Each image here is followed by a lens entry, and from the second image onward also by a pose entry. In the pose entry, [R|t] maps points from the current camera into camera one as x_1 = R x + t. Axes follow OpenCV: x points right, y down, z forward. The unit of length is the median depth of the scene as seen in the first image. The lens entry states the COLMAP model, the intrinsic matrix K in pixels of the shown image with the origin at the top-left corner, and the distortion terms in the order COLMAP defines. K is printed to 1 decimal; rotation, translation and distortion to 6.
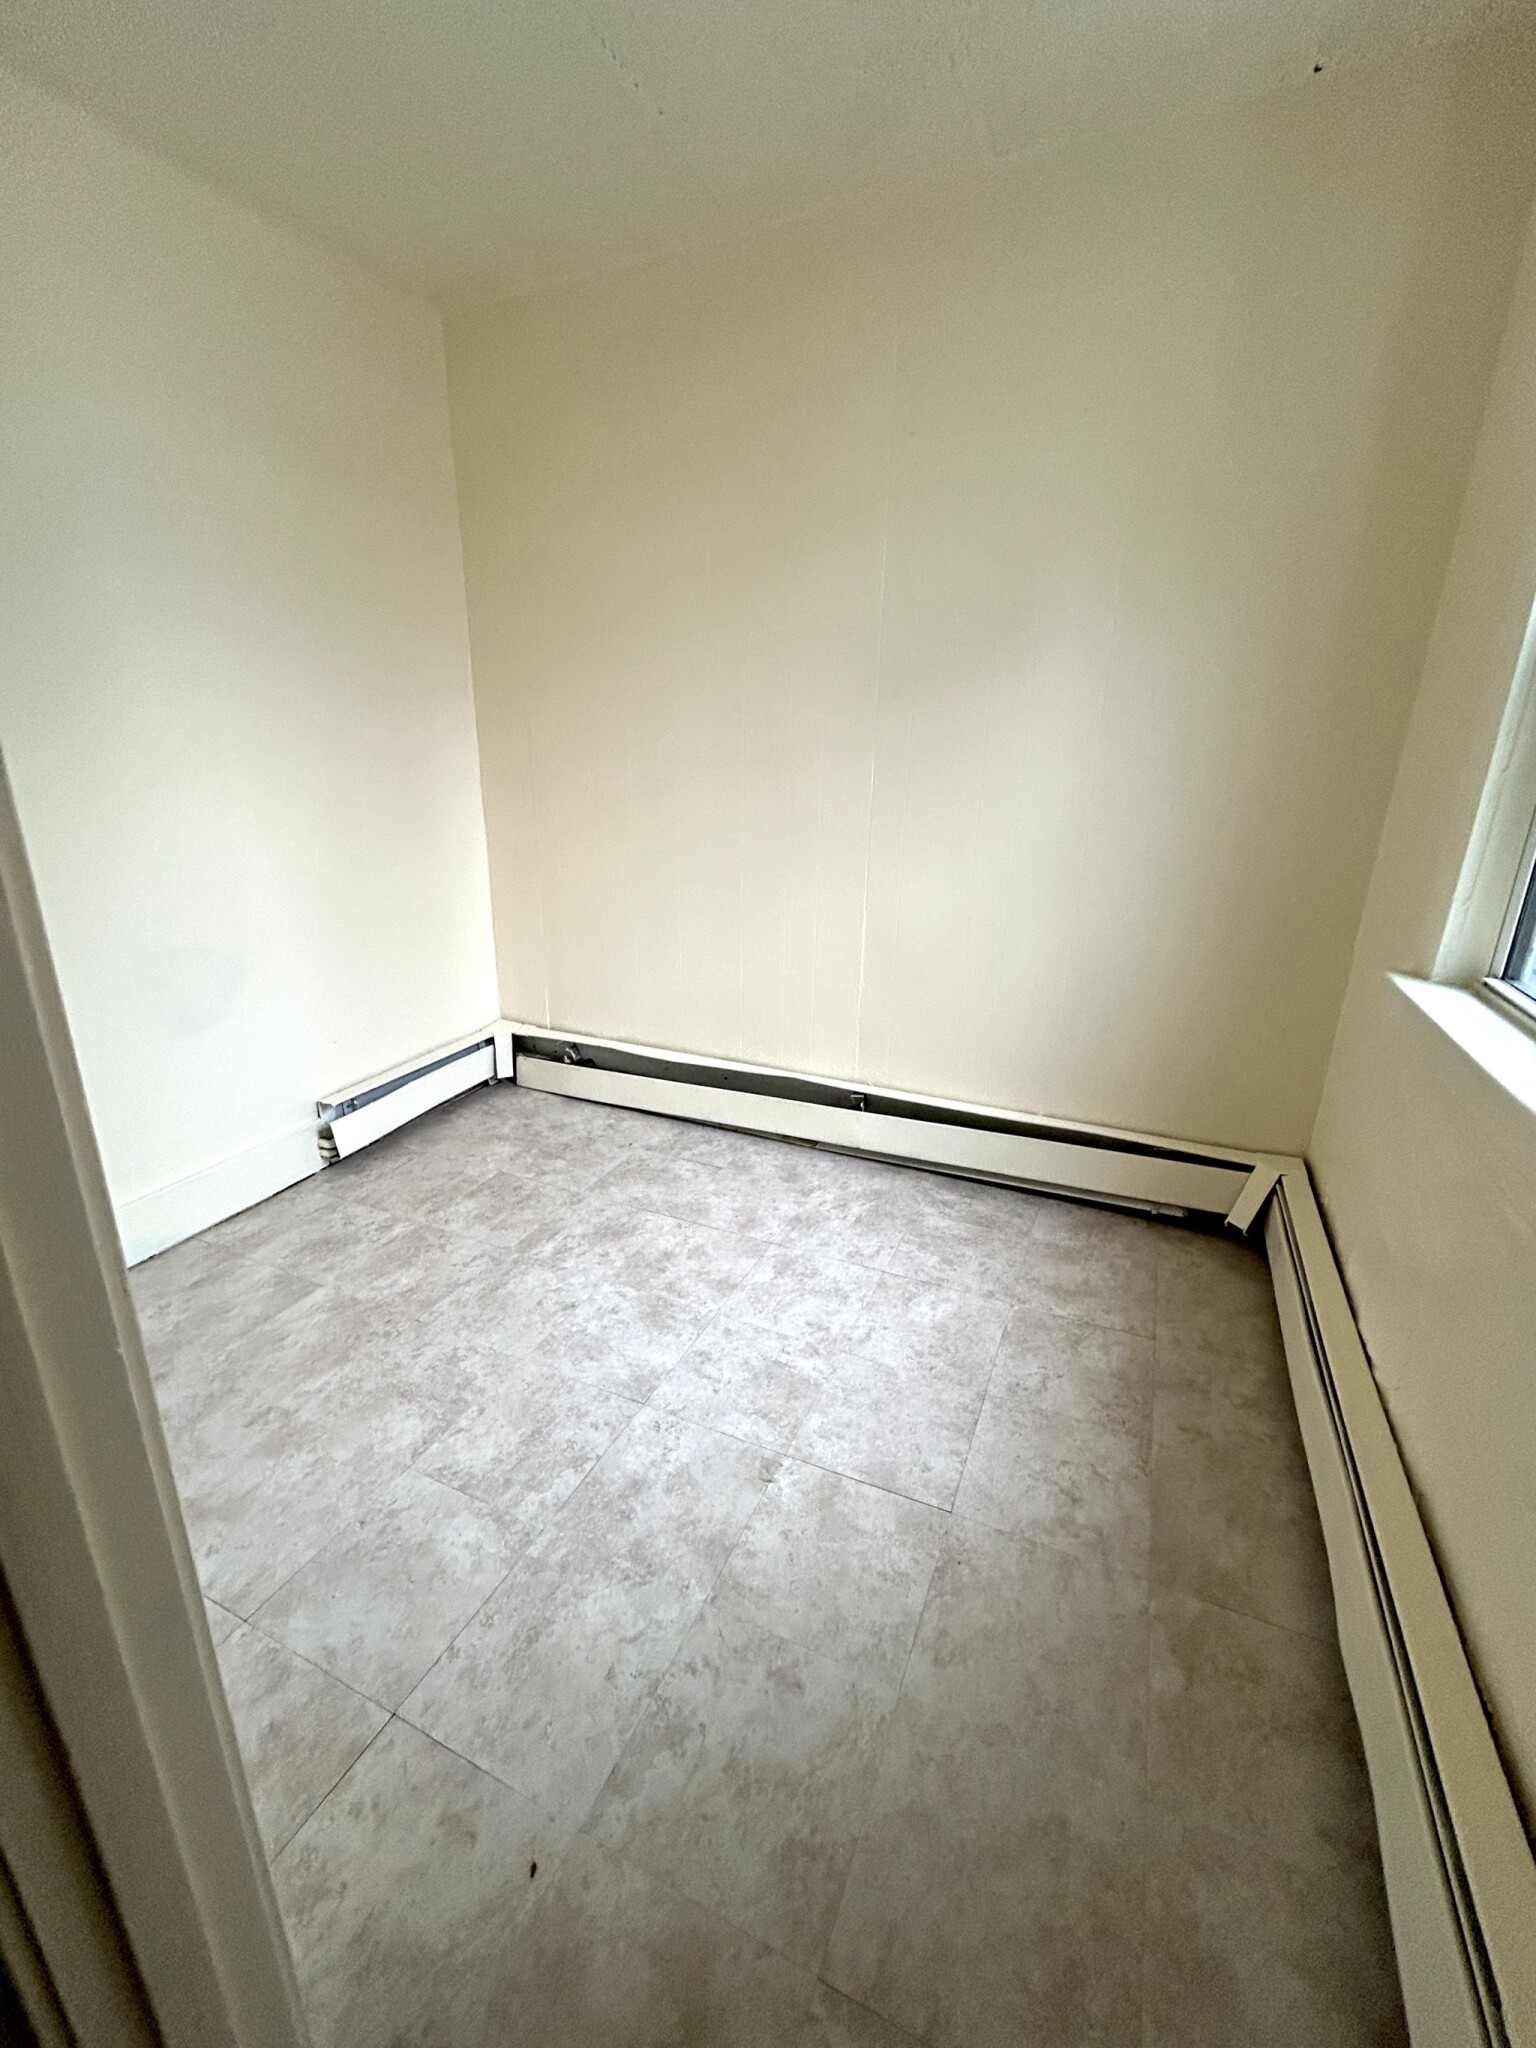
lens RADIAL K [[823.8, 0, 759.9], [0, 823.8, 1025.4], [0, 0, 1]] dist [-0.000477, 0.000533]
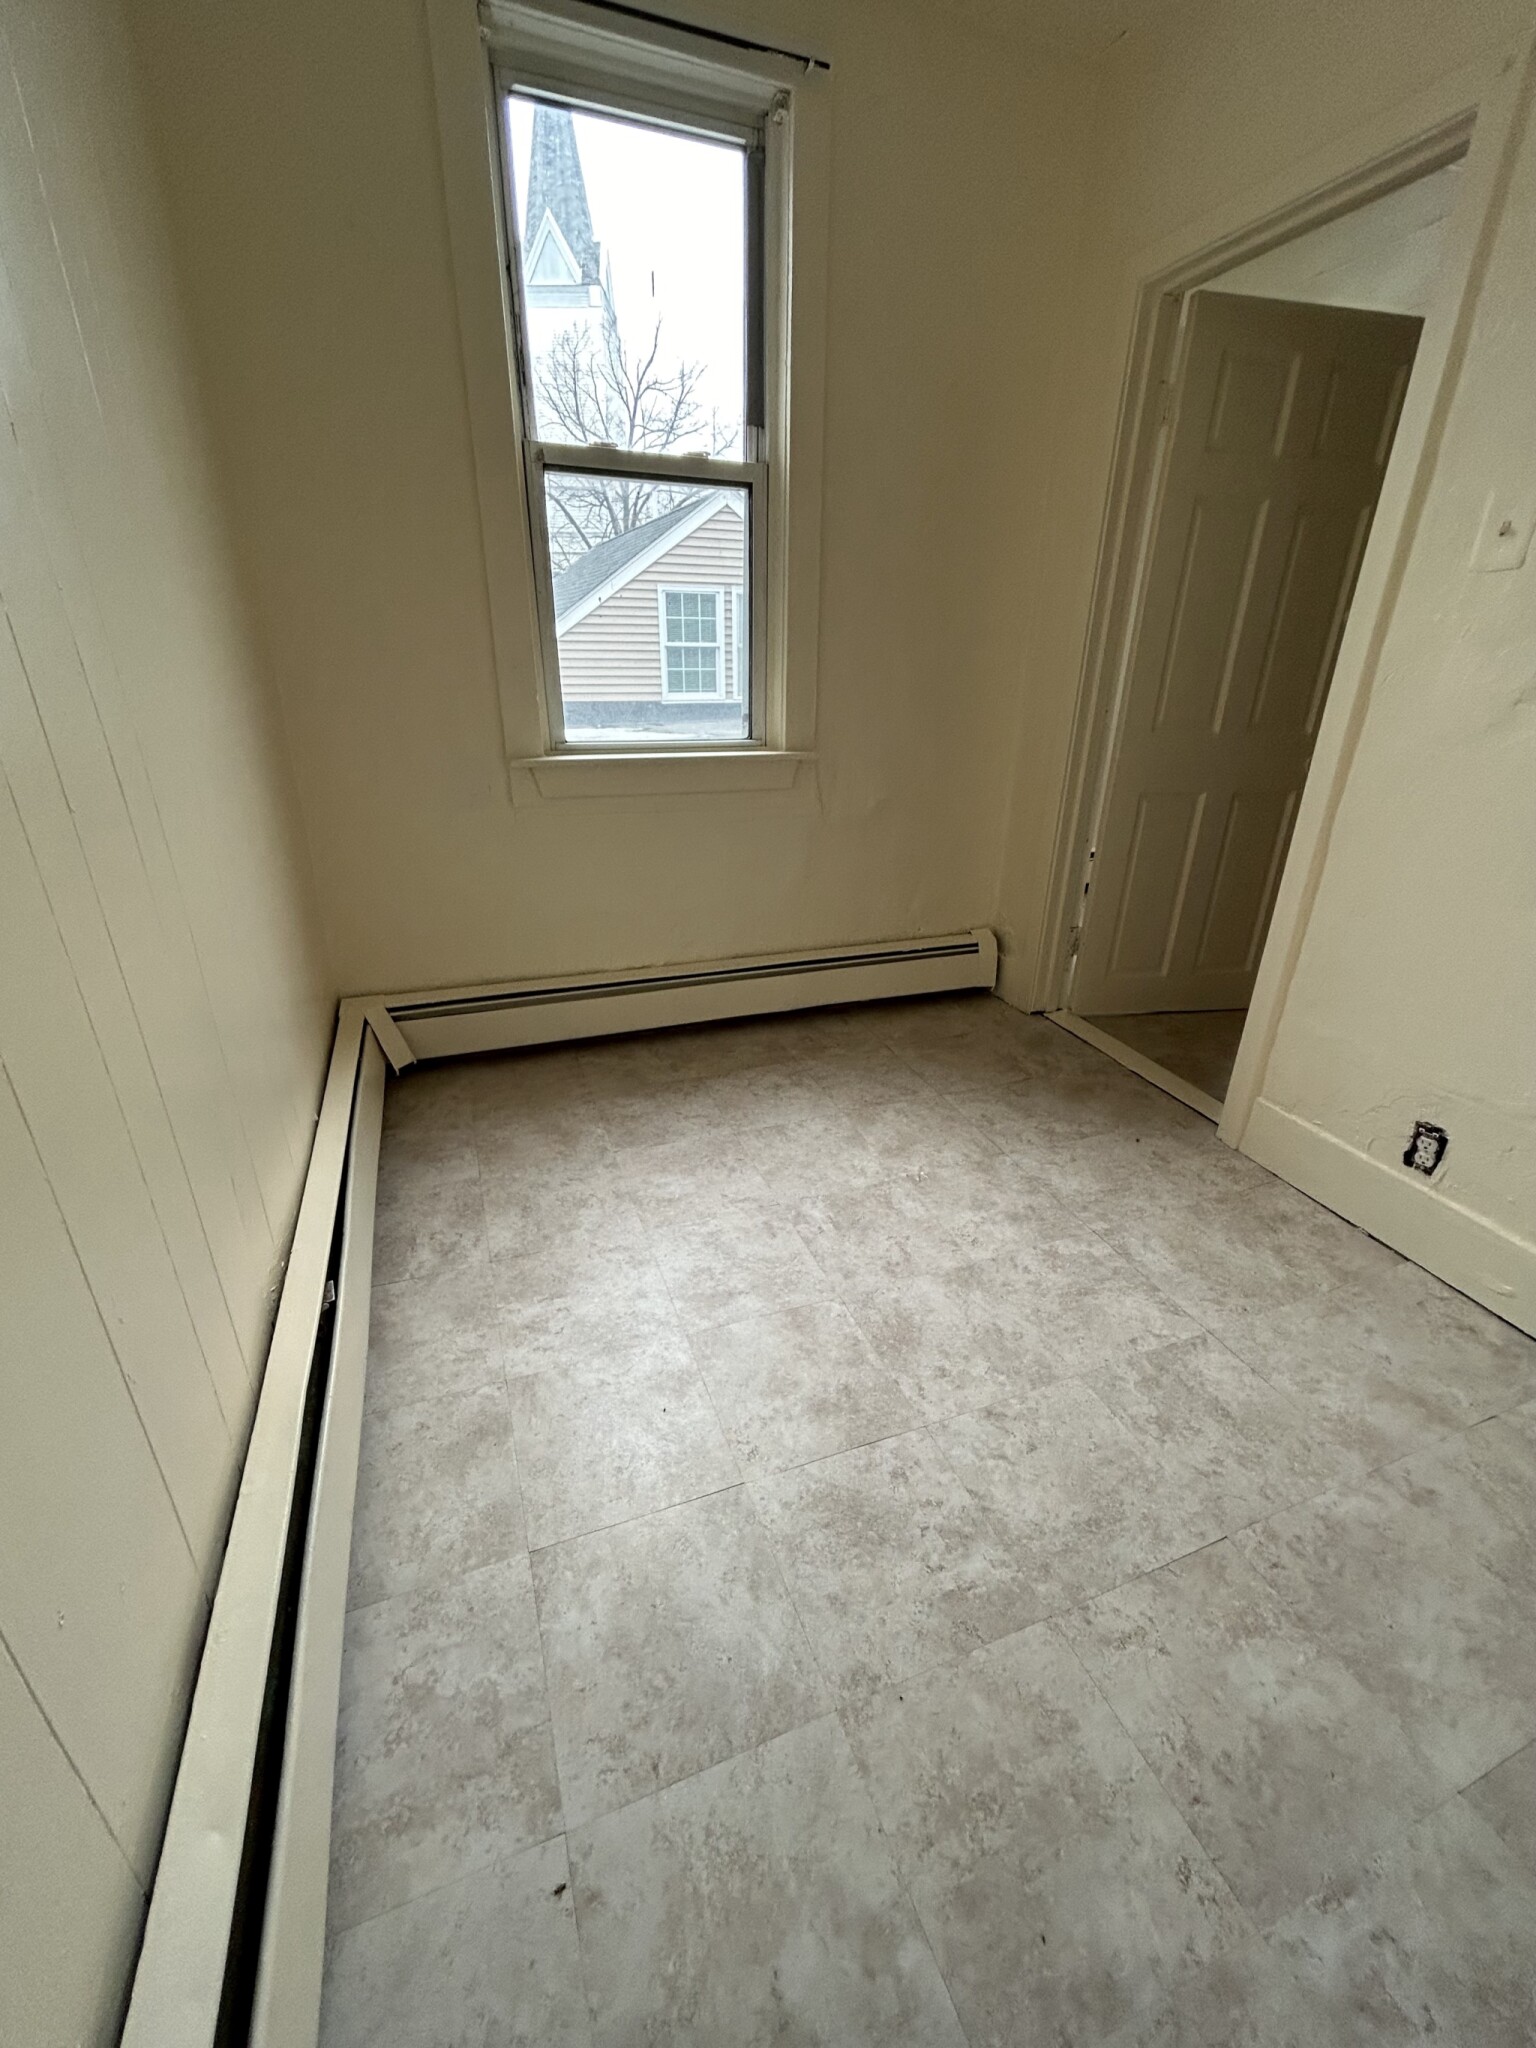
lens RADIAL K [[823.8, 0, 761.5], [0, 823.8, 1008.8], [0, 0, 1]] dist [-0.000477, 0.000533]
pose [[-0.722933, -0.294235, 0.625135, -0.460463], [0.183204, 0.790766, 0.584059, -0.409377], [-0.666186, 0.536763, -0.517766, 1.419745]]
